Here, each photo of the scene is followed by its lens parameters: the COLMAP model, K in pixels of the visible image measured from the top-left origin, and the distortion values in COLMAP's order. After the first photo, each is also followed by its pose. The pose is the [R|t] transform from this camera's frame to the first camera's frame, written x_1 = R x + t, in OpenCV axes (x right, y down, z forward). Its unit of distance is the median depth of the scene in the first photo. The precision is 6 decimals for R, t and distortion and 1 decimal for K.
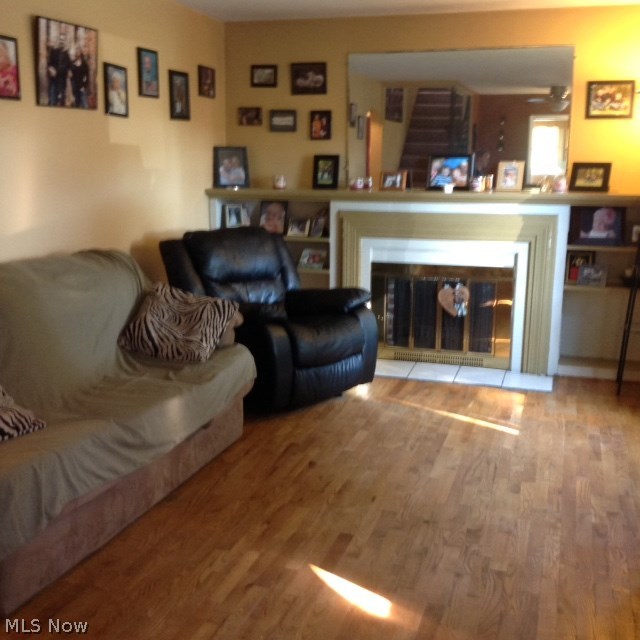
lens RADIAL K [[814.0, 0, 320.0], [0, 814.0, 320.0], [0, 0, 1]] dist [0.234521, -0.578645]
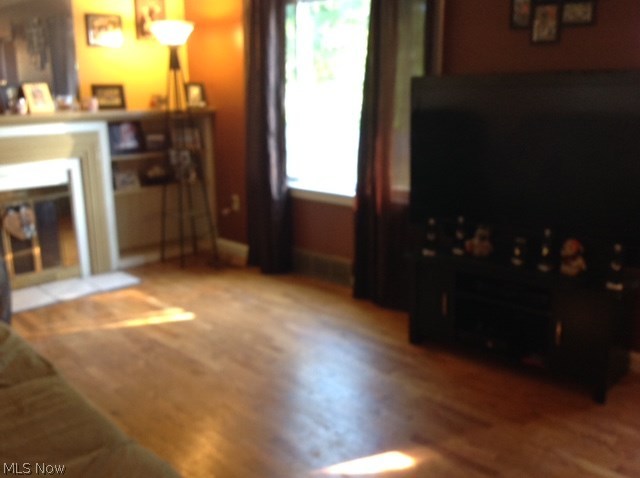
lens RADIAL K [[646.3, 0, 320.0], [0, 646.3, 239.0], [0, 0, 1]] dist [0.013165, 0.011517]
pose [[0.473634, -0.228610, 0.850534, -0.356851], [0.183498, 0.970146, 0.158576, -0.068056], [-0.861394, 0.080964, 0.501443, 0.303748]]
